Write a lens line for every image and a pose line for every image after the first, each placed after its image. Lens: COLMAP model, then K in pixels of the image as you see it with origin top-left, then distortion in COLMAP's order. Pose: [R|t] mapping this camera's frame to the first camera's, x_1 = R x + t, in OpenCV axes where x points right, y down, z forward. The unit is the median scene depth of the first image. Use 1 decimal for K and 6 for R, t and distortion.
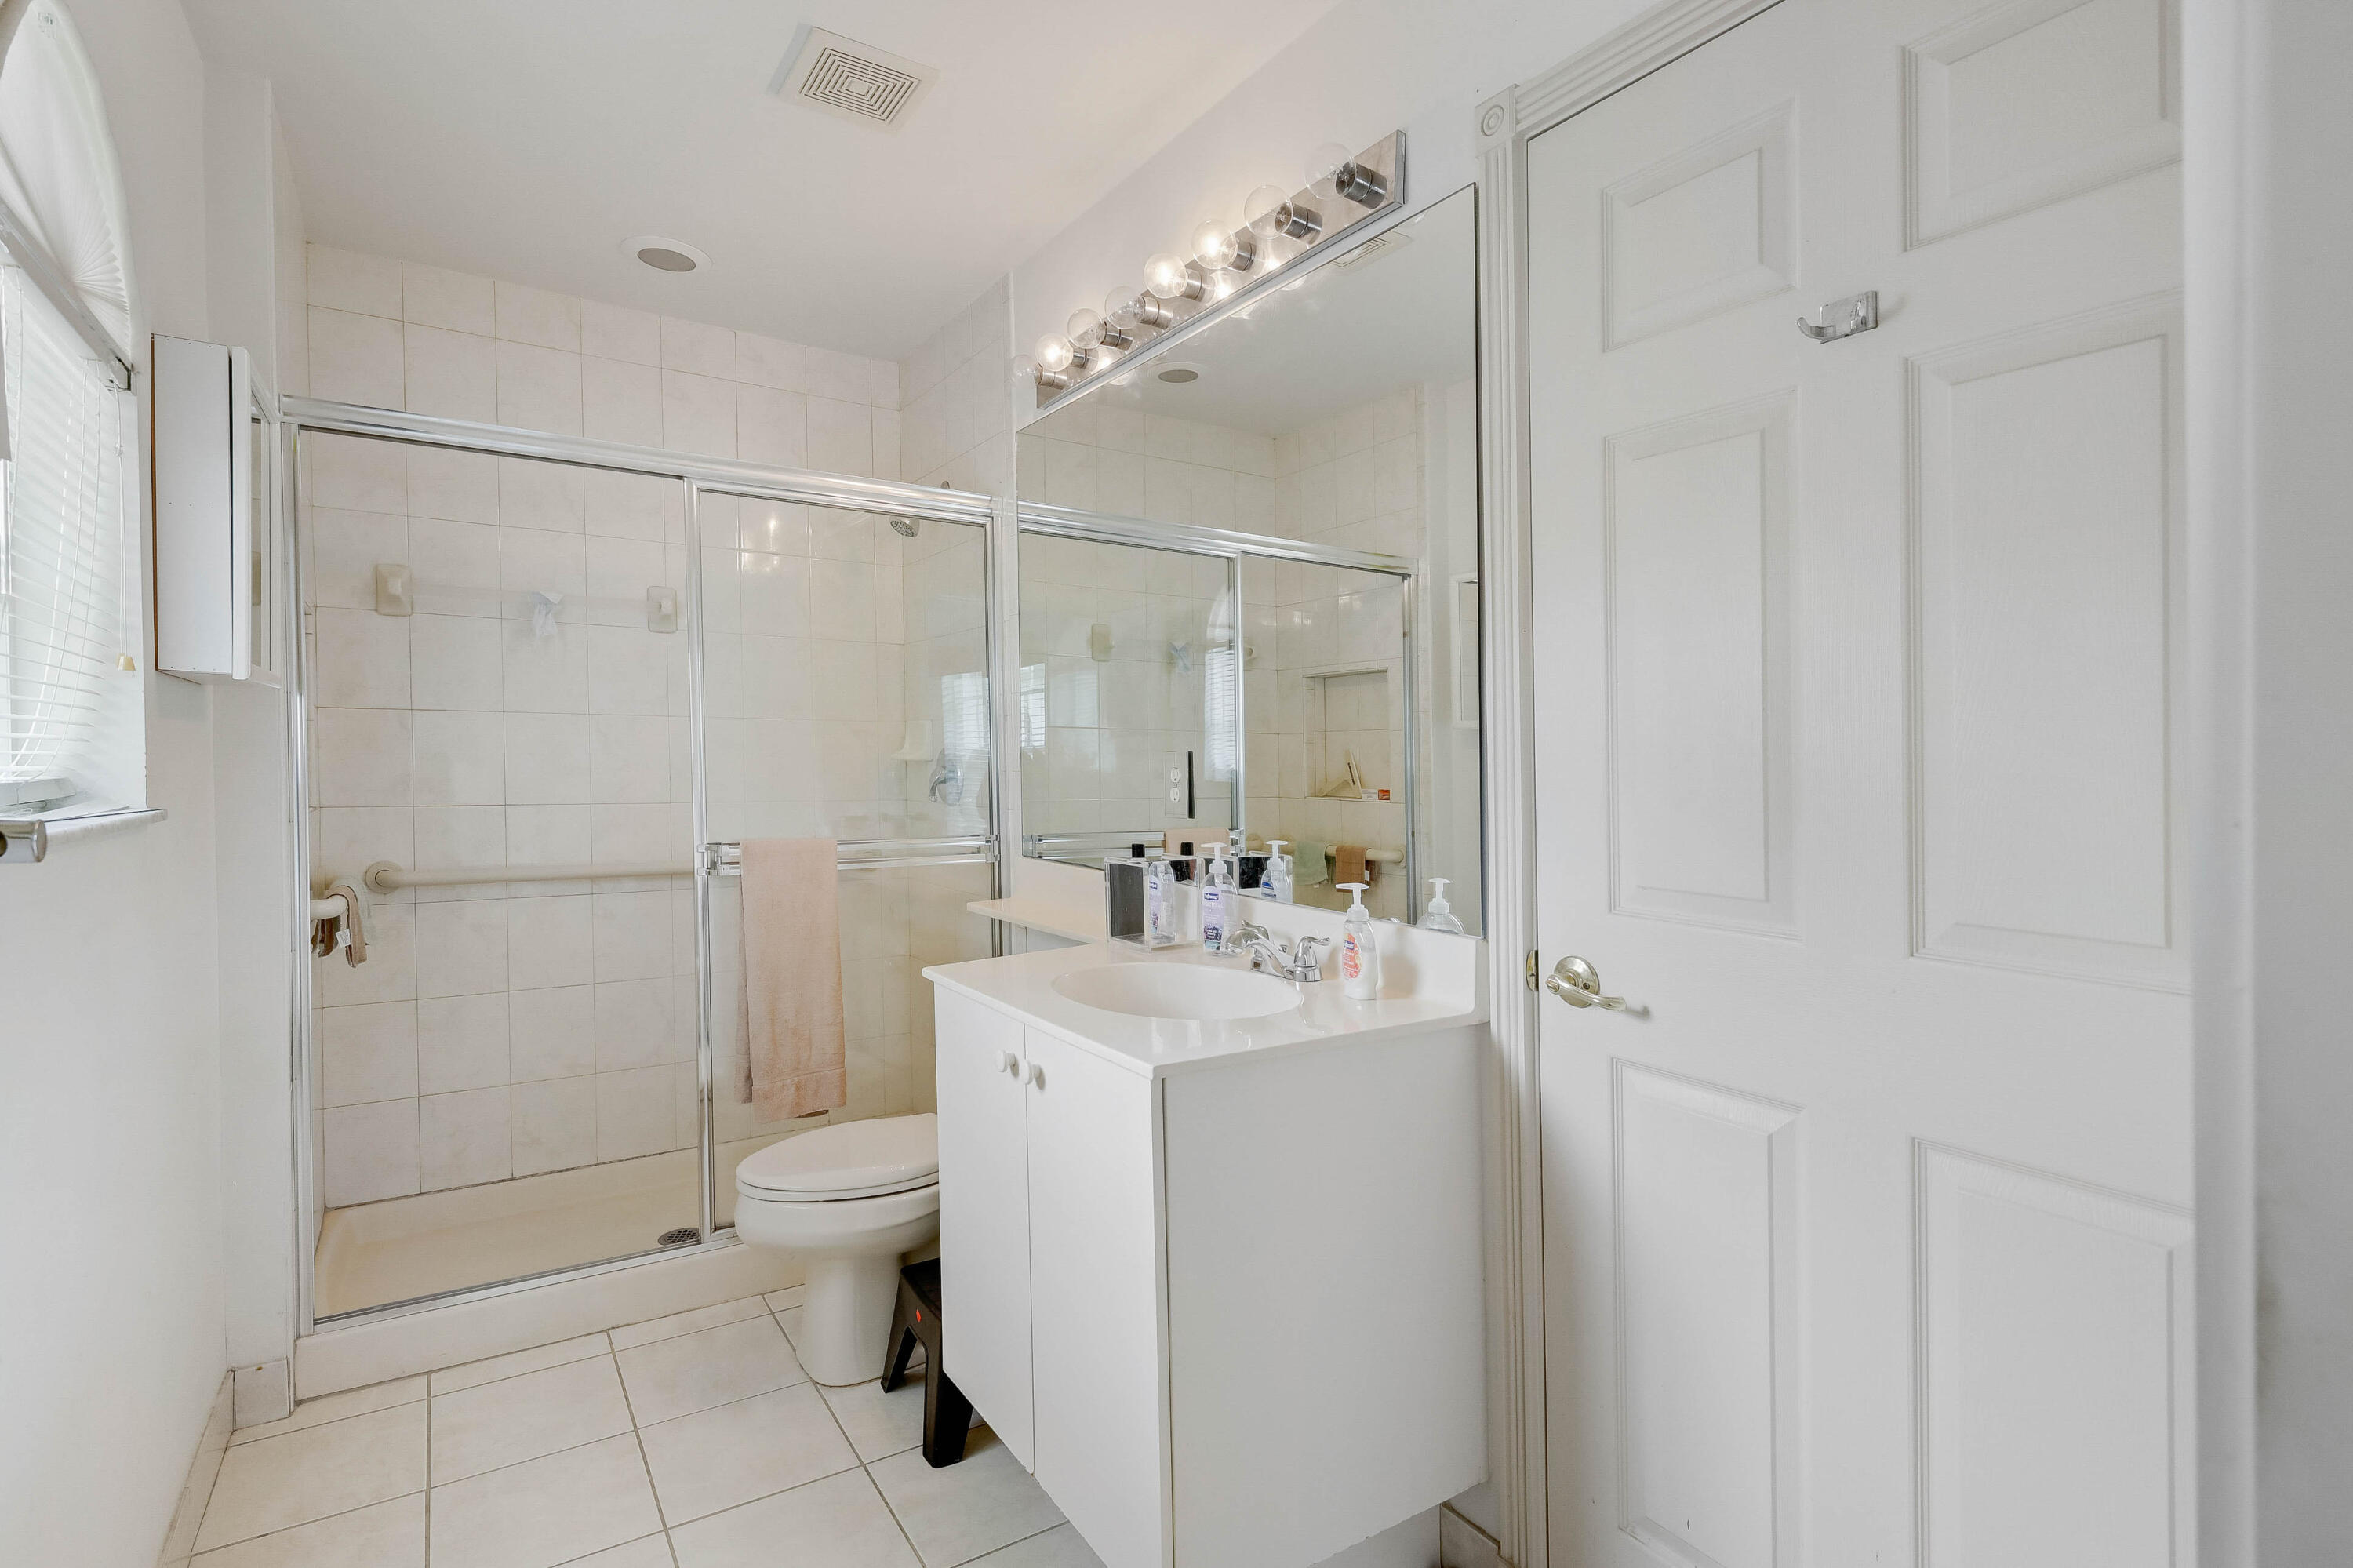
lens RADIAL K [[1101.3, 0, 1100.1], [0, 1101.3, 789.4], [0, 0, 1]] dist [-0.001271, 0.000110]
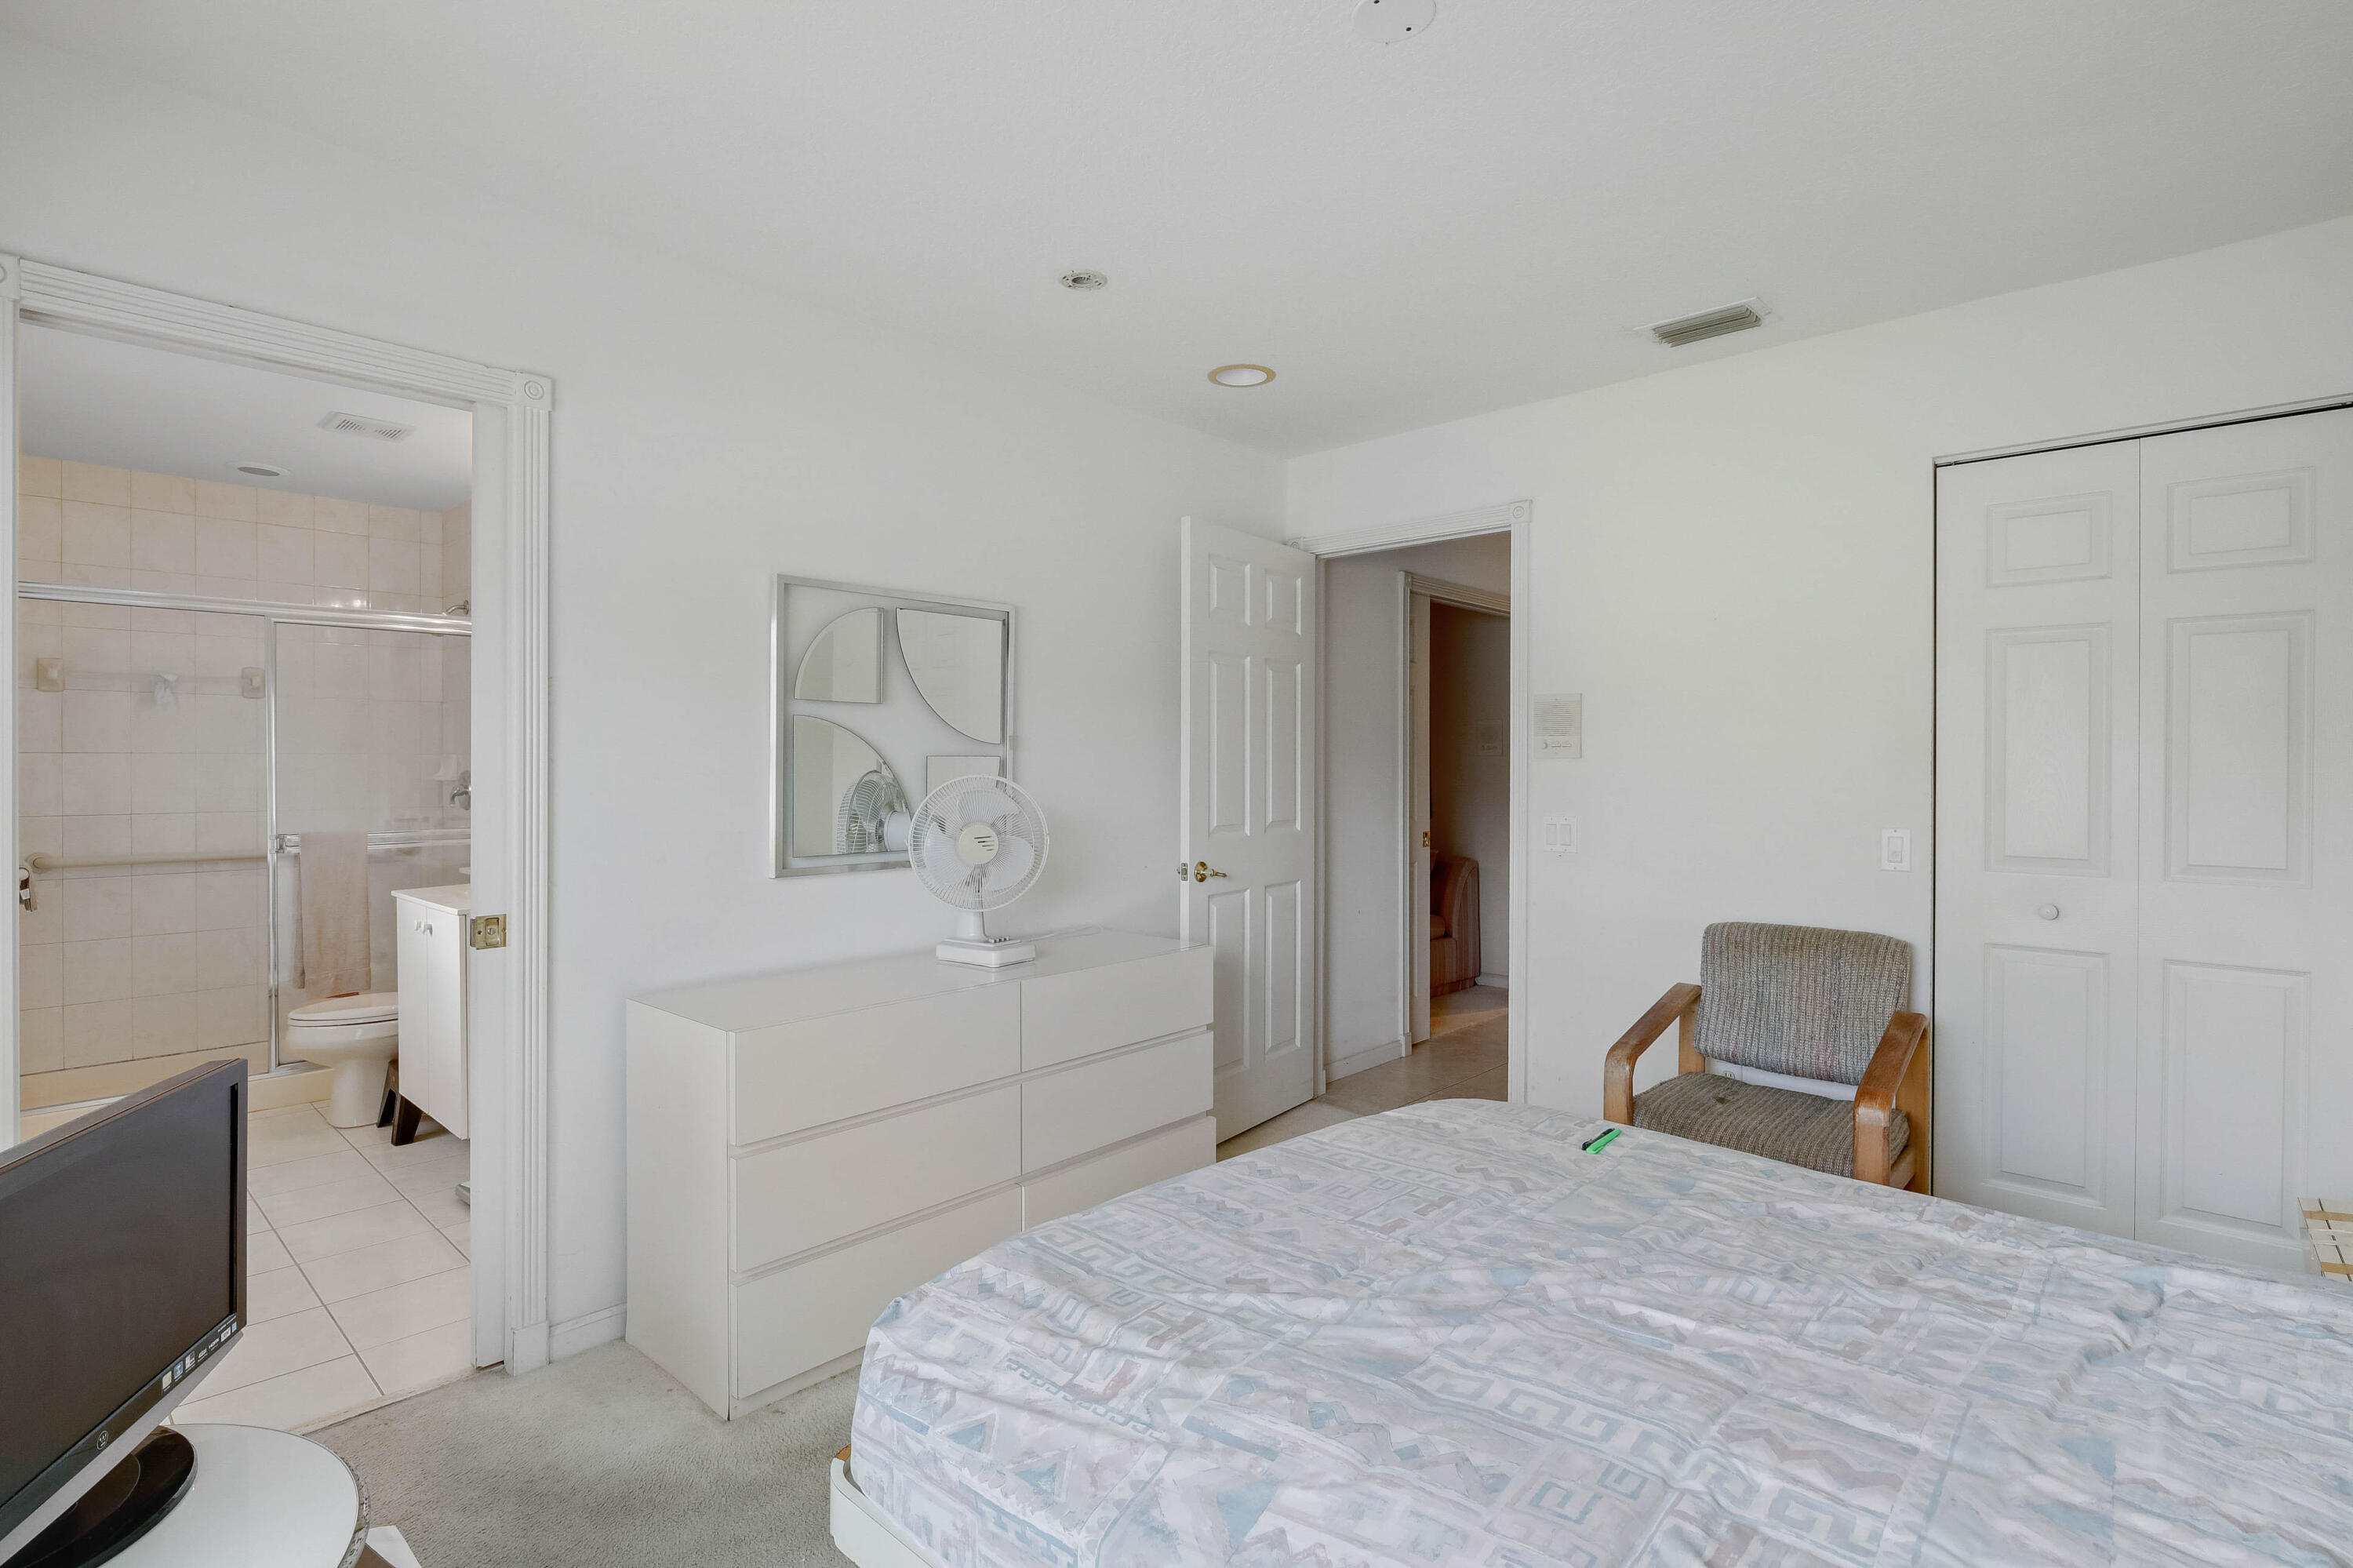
lens RADIAL K [[1164.3, 0, 1170.3], [0, 1164.3, 748.5], [0, 0, 1]] dist [-0.023147, 0.000236]
pose [[0.962709, -0.002940, 0.270522, 0.469582], [0.013930, 0.999153, -0.038716, 0.005194], [-0.270179, 0.041041, 0.961935, -1.029004]]
